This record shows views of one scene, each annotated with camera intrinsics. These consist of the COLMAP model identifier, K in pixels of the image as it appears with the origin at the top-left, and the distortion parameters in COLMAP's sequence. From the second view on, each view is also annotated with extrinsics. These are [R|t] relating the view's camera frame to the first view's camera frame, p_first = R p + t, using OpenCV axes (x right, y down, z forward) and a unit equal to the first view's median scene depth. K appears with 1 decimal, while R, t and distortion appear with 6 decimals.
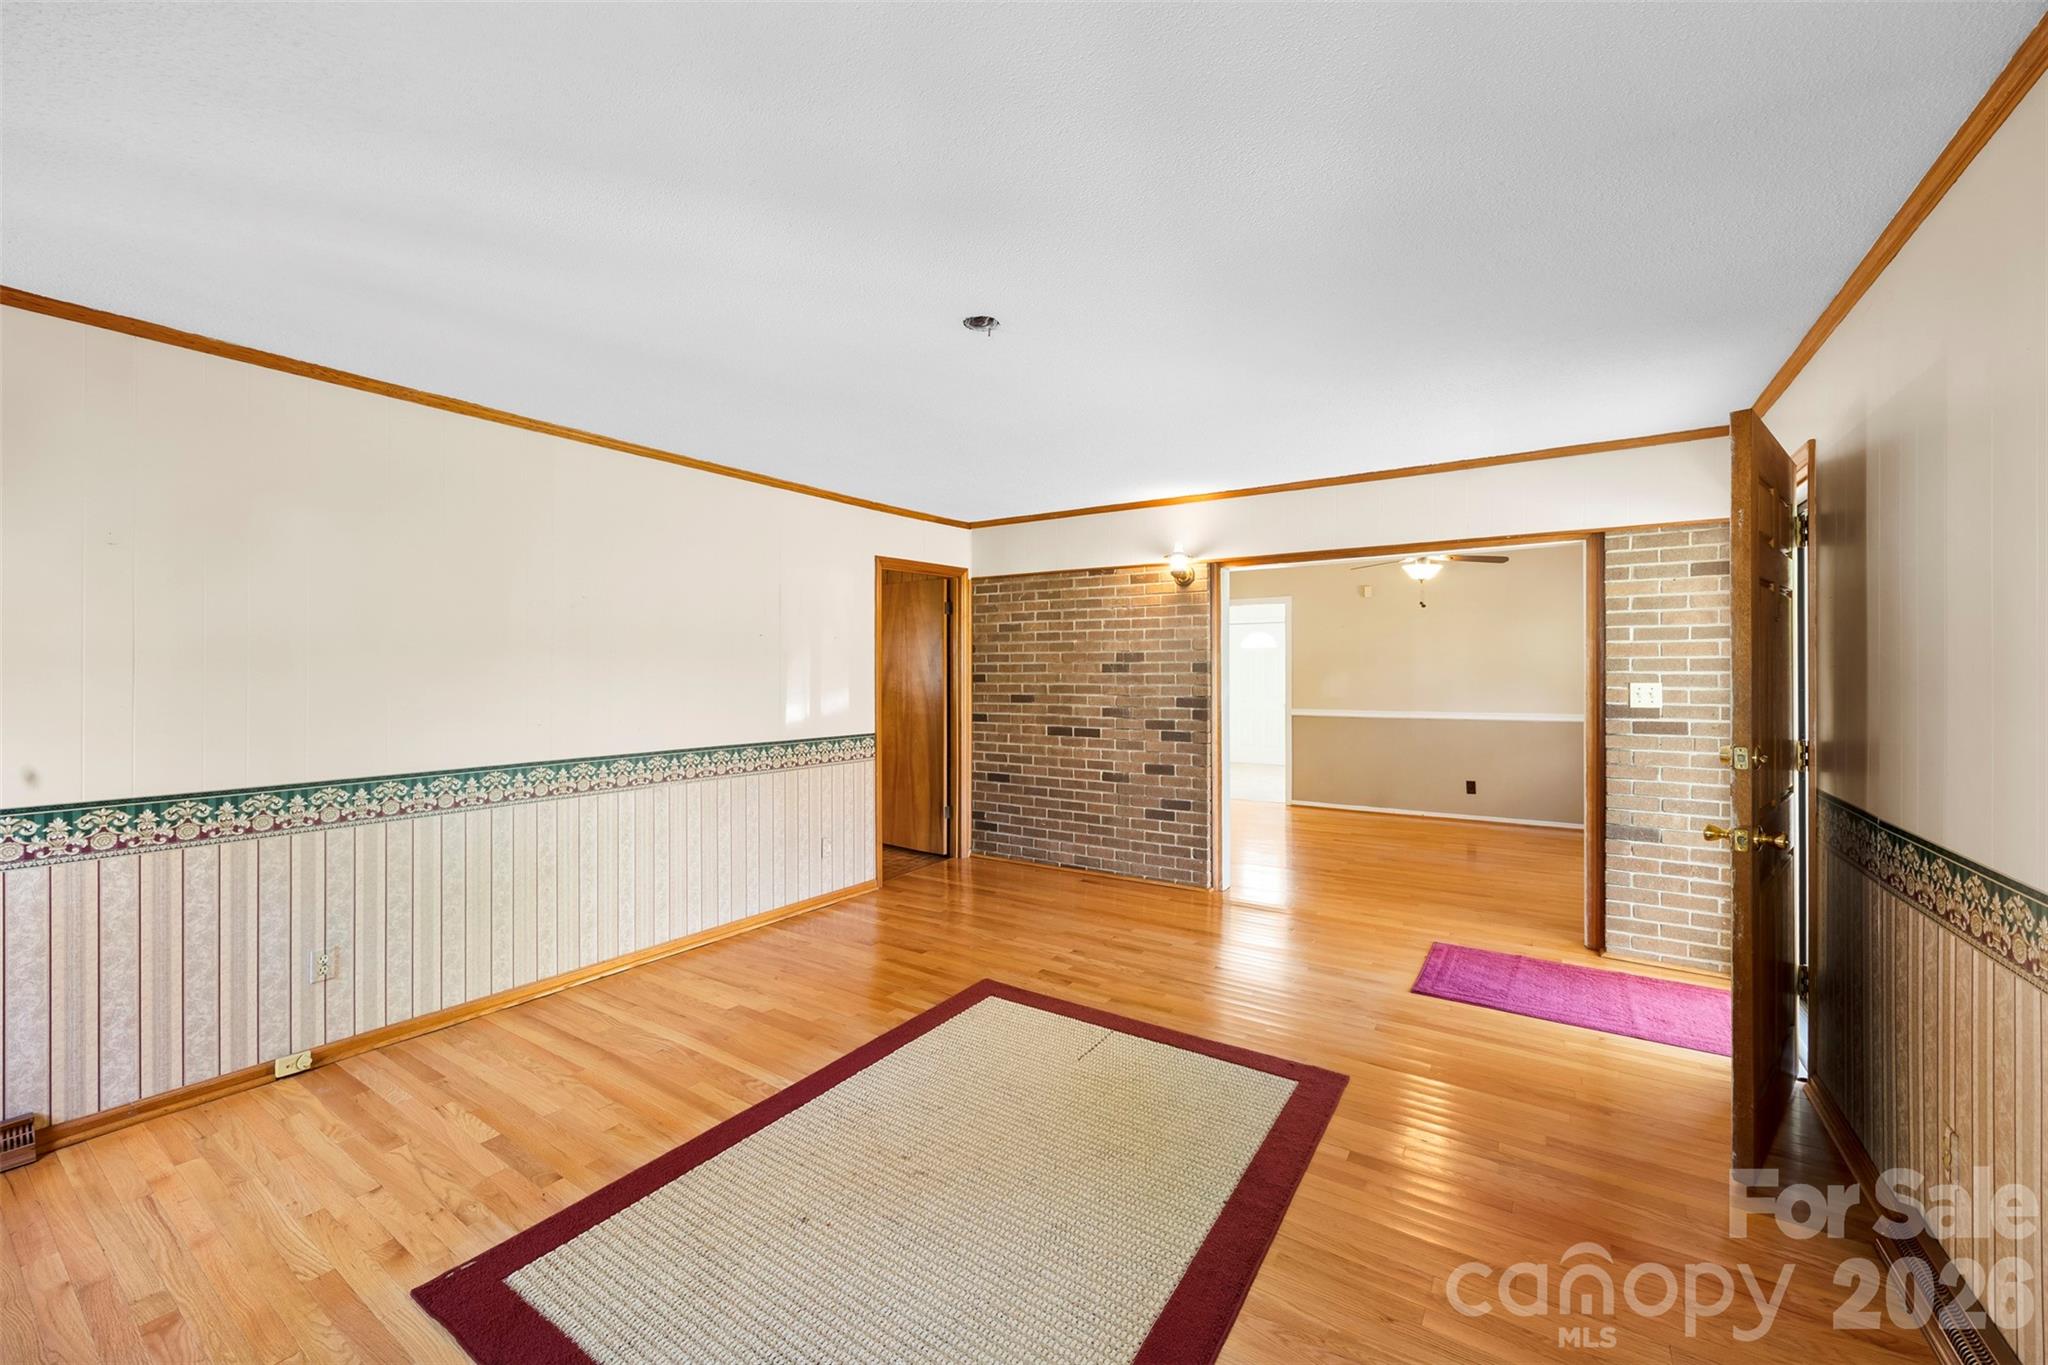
lens RADIAL K [[806.8, 0, 1024.0], [0, 806.8, 682.5], [0, 0, 1]] dist [-0.001197, 0.000043]
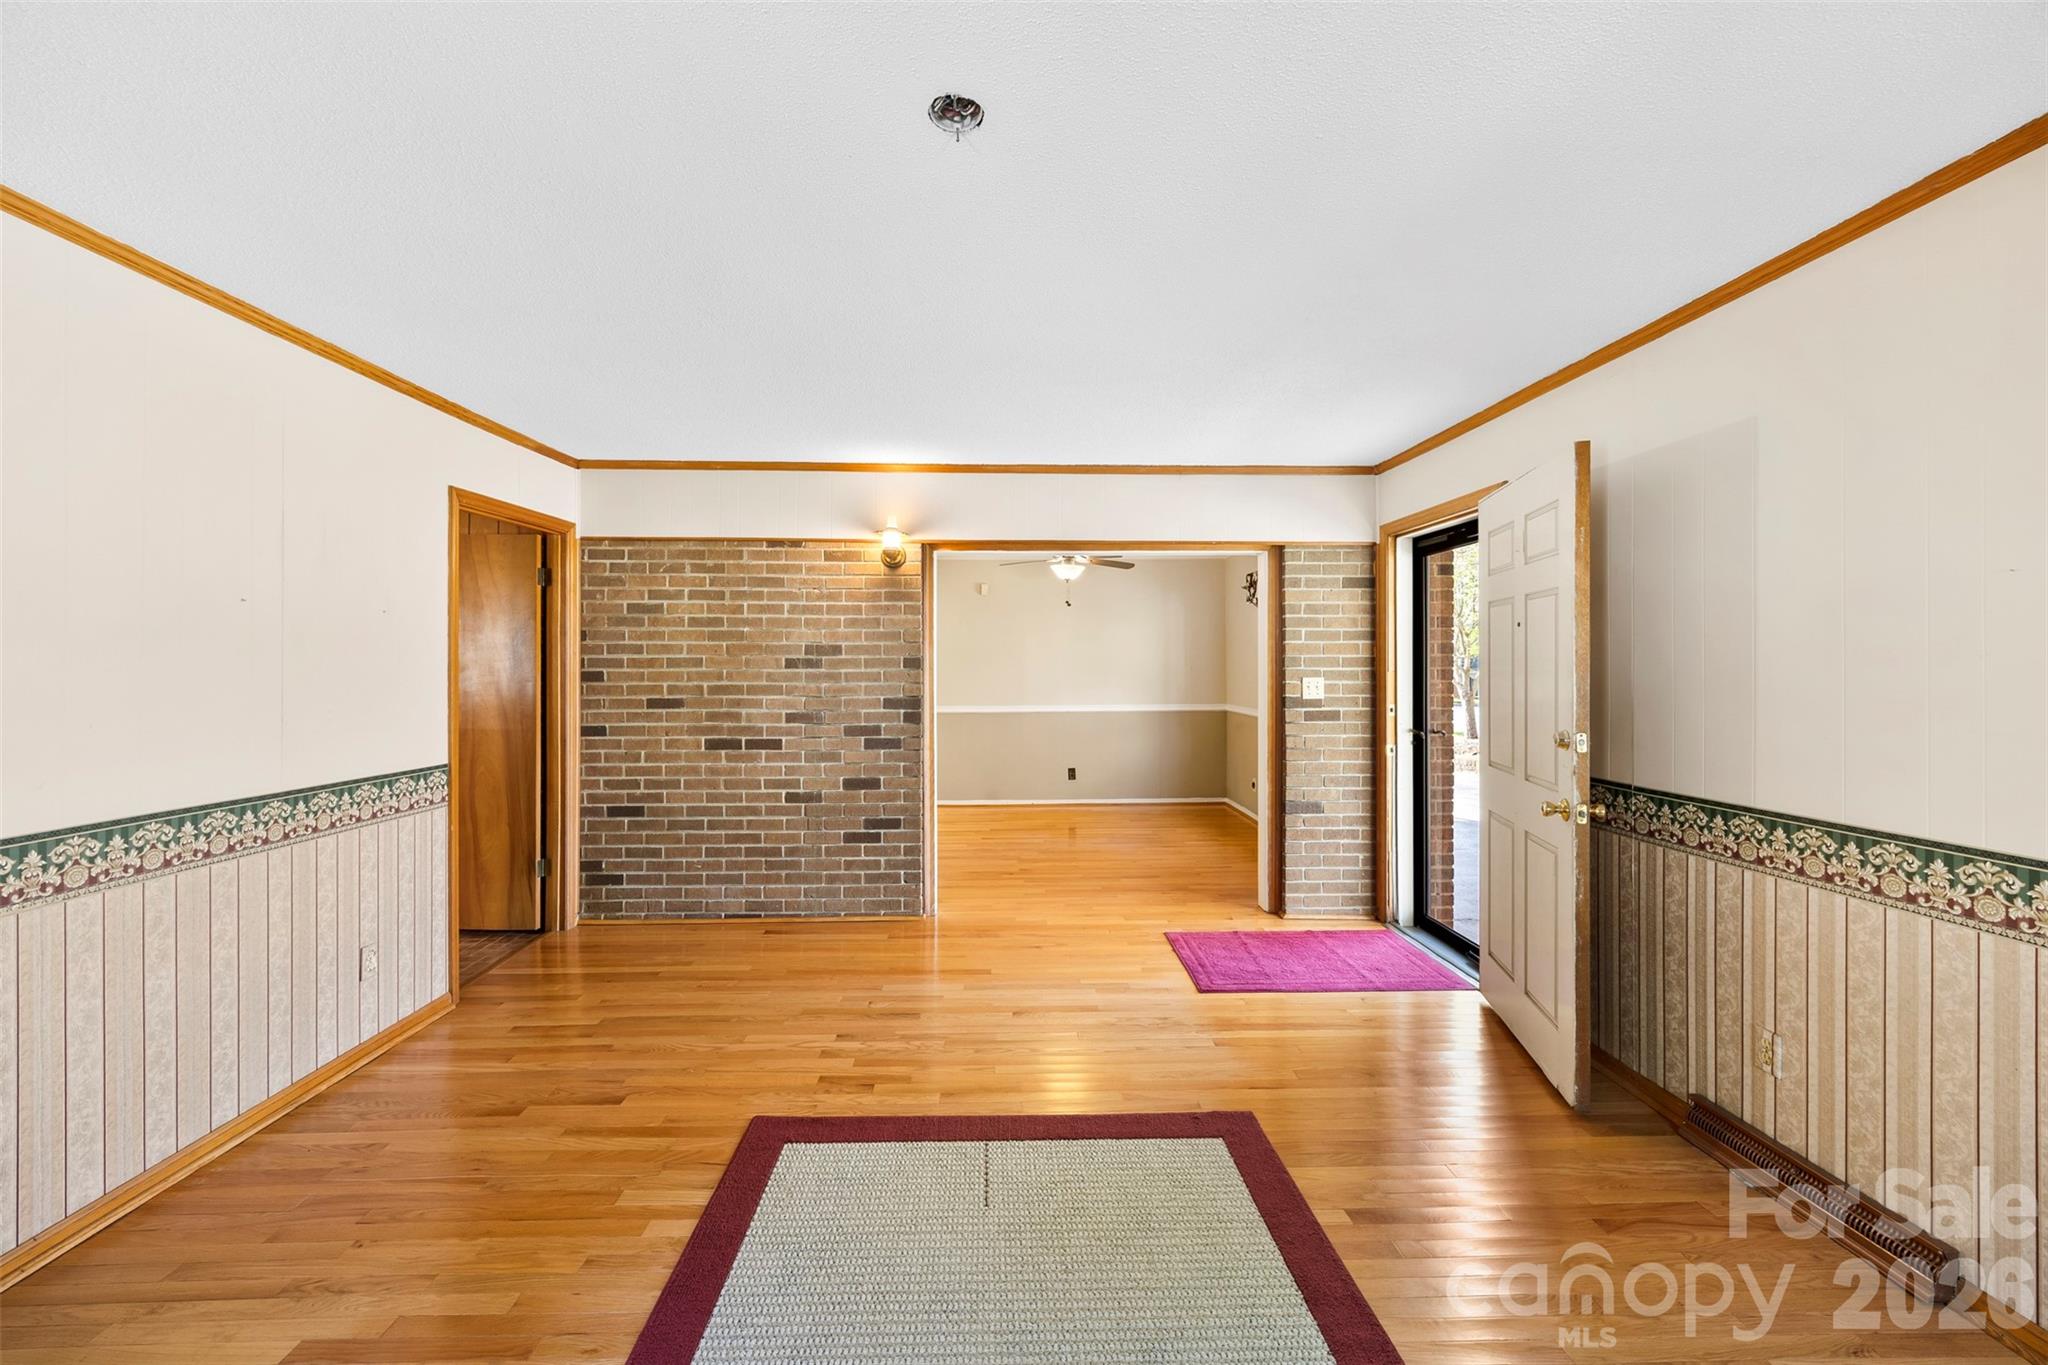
lens RADIAL K [[798.1, 0, 1022.1], [0, 798.1, 673.7], [0, 0, 1]] dist [-0.001900, 0.000278]
pose [[0.816724, -0.003804, 0.577017, -0.176404], [0.007136, 0.999968, -0.003507, -0.002981], [-0.576985, 0.006982, 0.816725, 0.221657]]
